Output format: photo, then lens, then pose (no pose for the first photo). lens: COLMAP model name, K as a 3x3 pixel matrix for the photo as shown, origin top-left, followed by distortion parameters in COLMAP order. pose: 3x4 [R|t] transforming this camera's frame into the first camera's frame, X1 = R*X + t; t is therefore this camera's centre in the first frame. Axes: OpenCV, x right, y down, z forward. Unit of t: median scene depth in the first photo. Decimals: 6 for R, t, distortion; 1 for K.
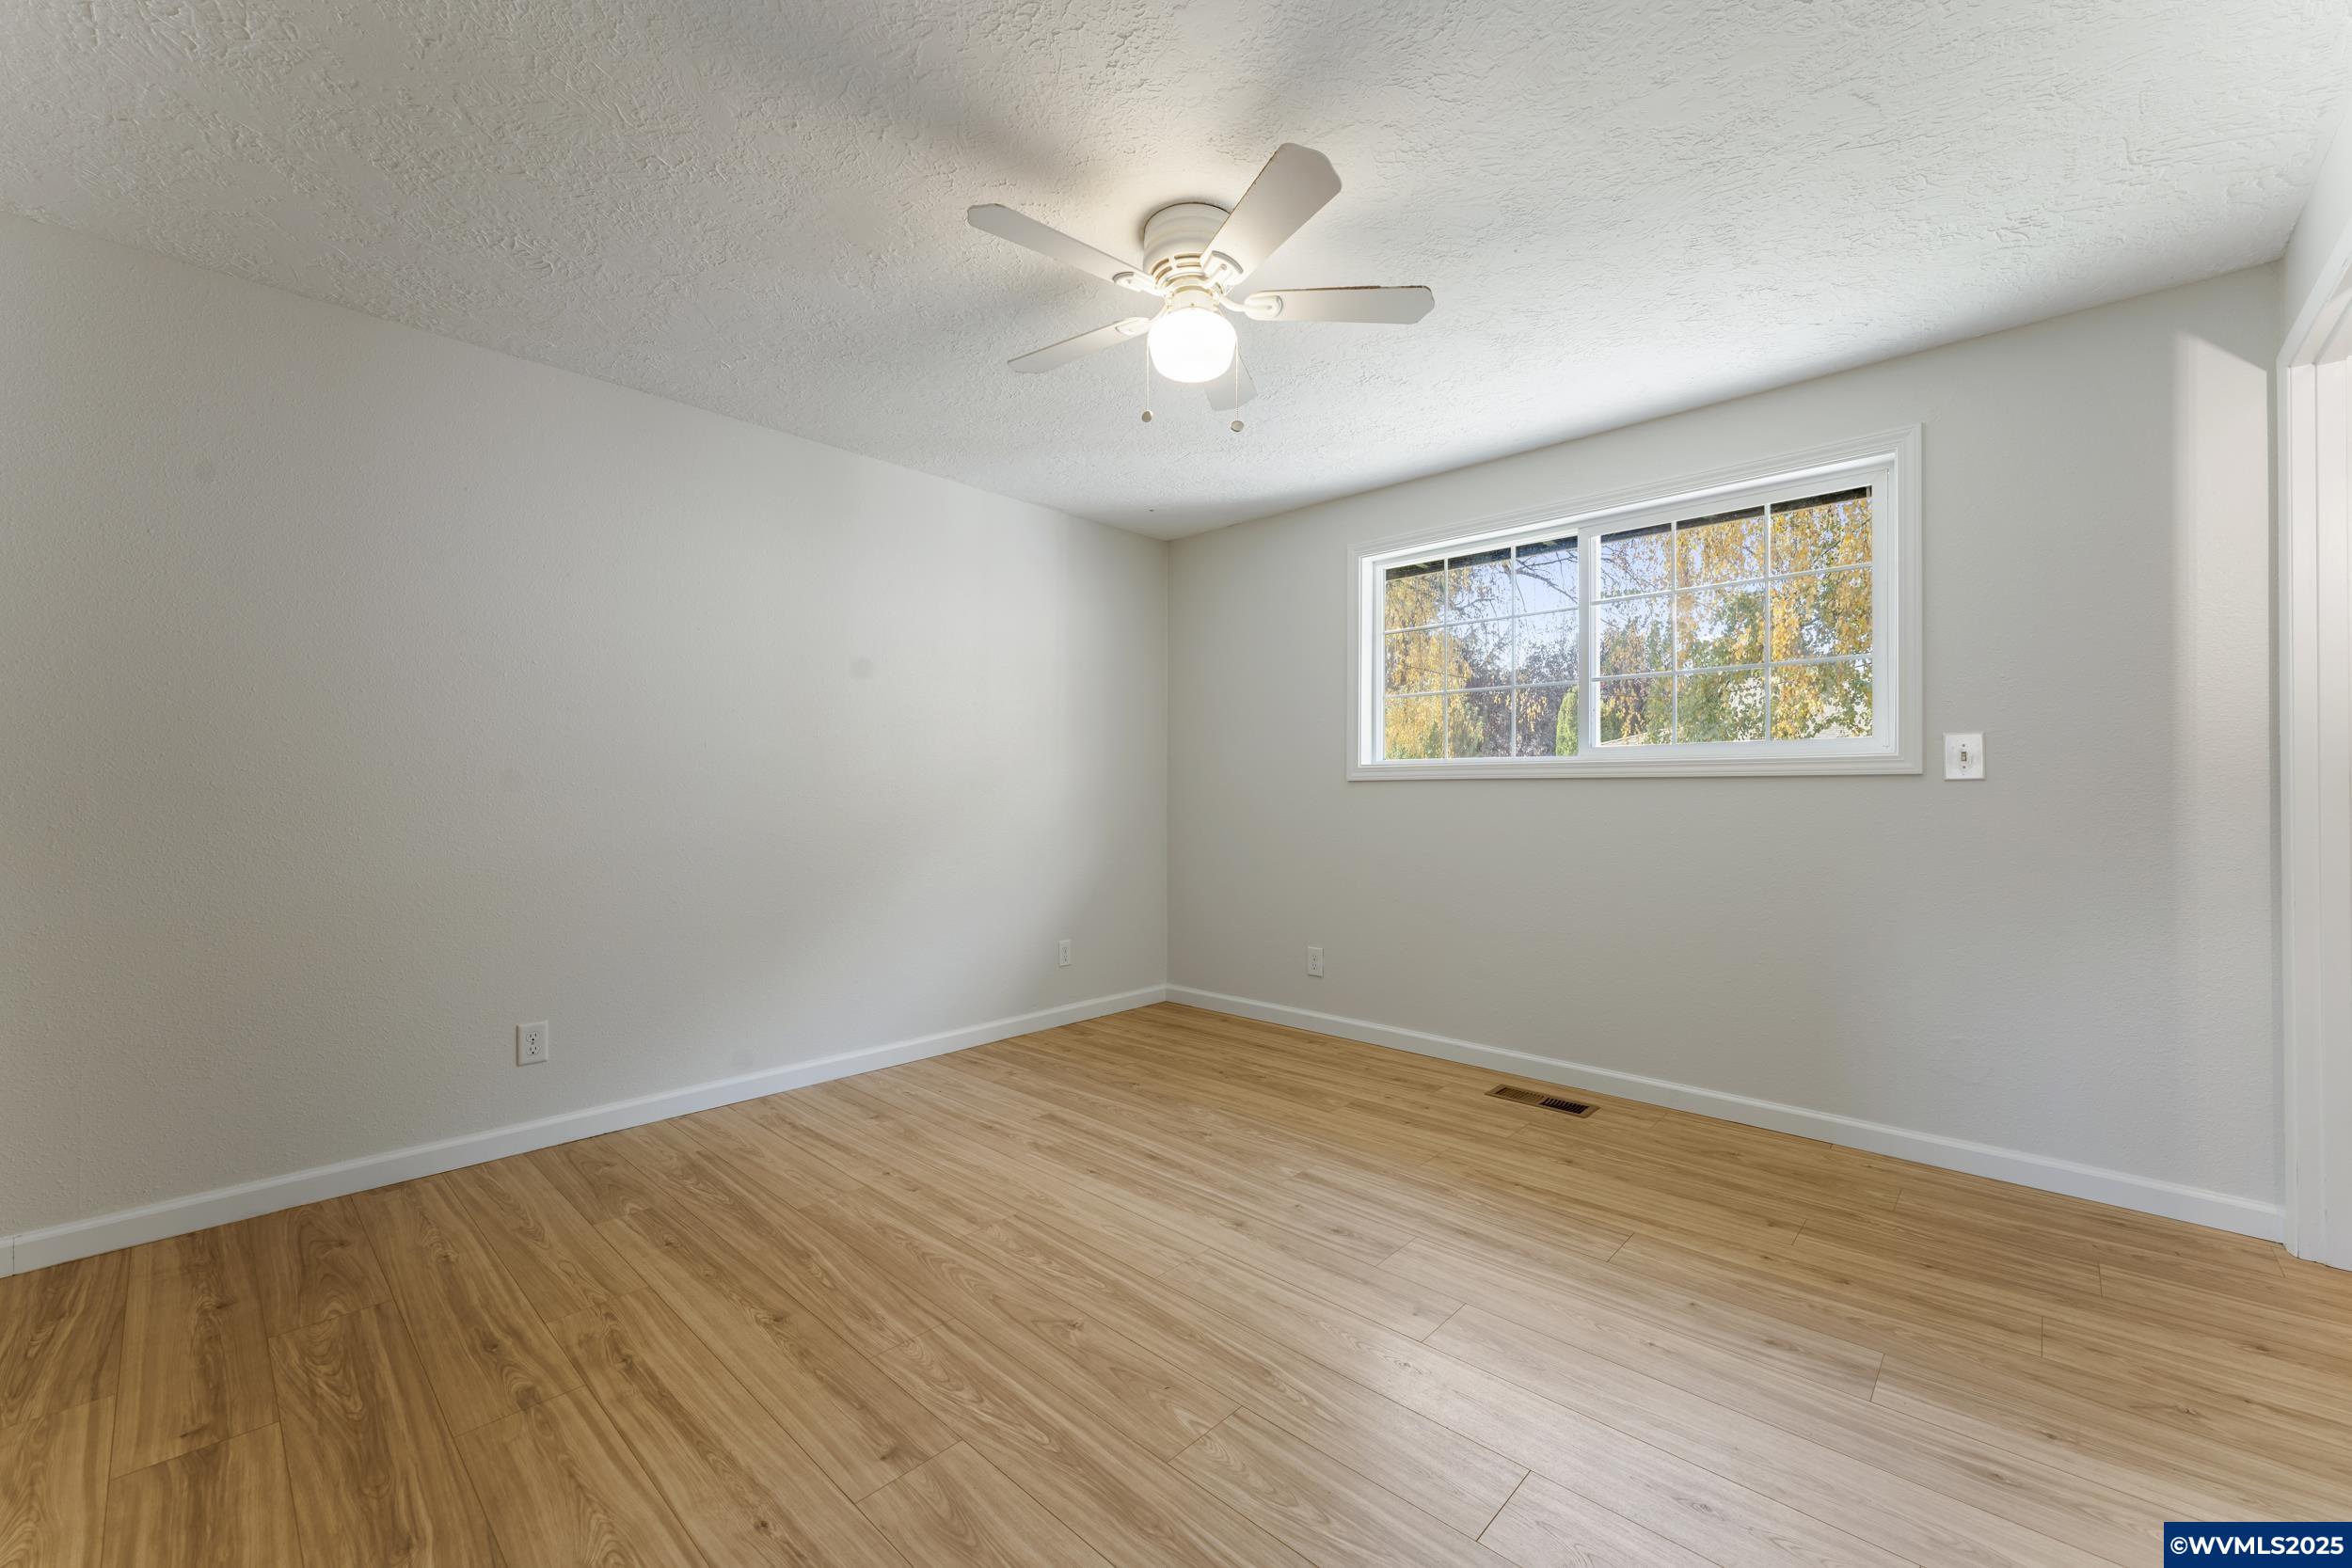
lens RADIAL K [[944.9, 0, 1178.5], [0, 944.9, 790.5], [0, 0, 1]] dist [0.001363, -0.000186]
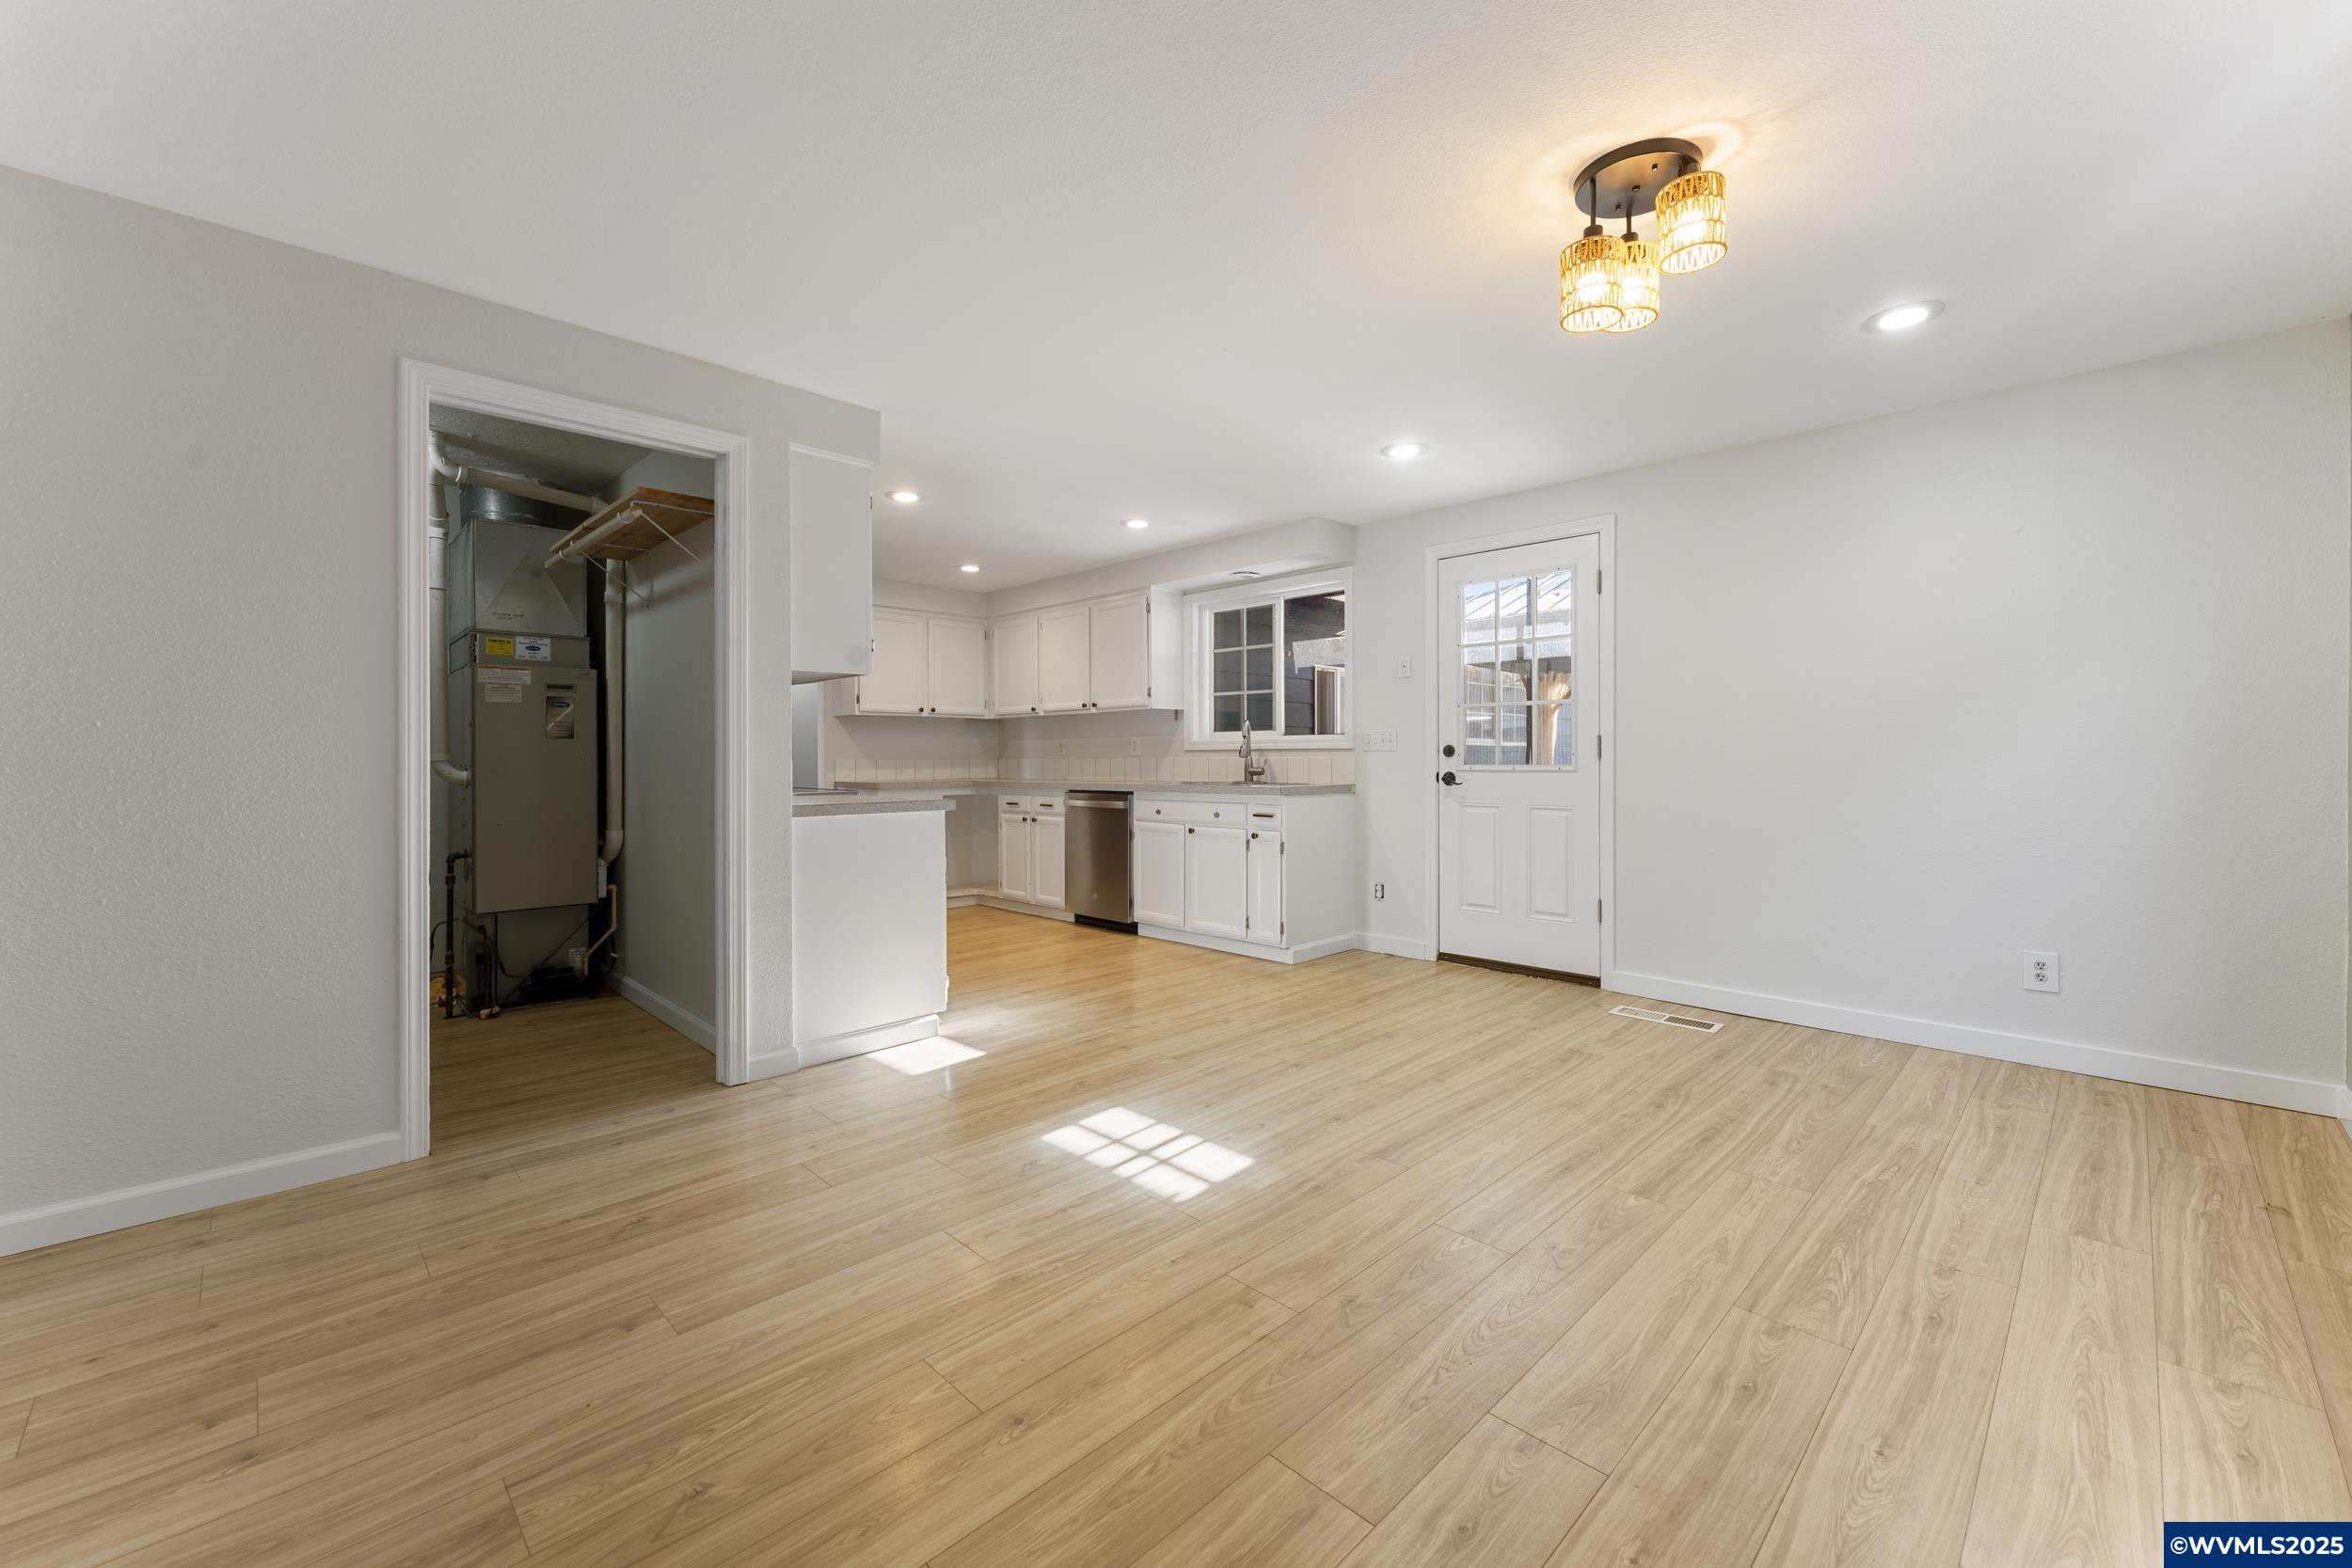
lens RADIAL K [[944.9, 0, 1175.5], [0, 944.9, 763.4], [0, 0, 1]] dist [0.001363, -0.000186]
pose [[0.032722, -0.007257, 0.999438, -2.052983], [-0.003131, 0.999968, 0.007363, -0.006830], [-0.999460, -0.003370, 0.032698, 1.756475]]
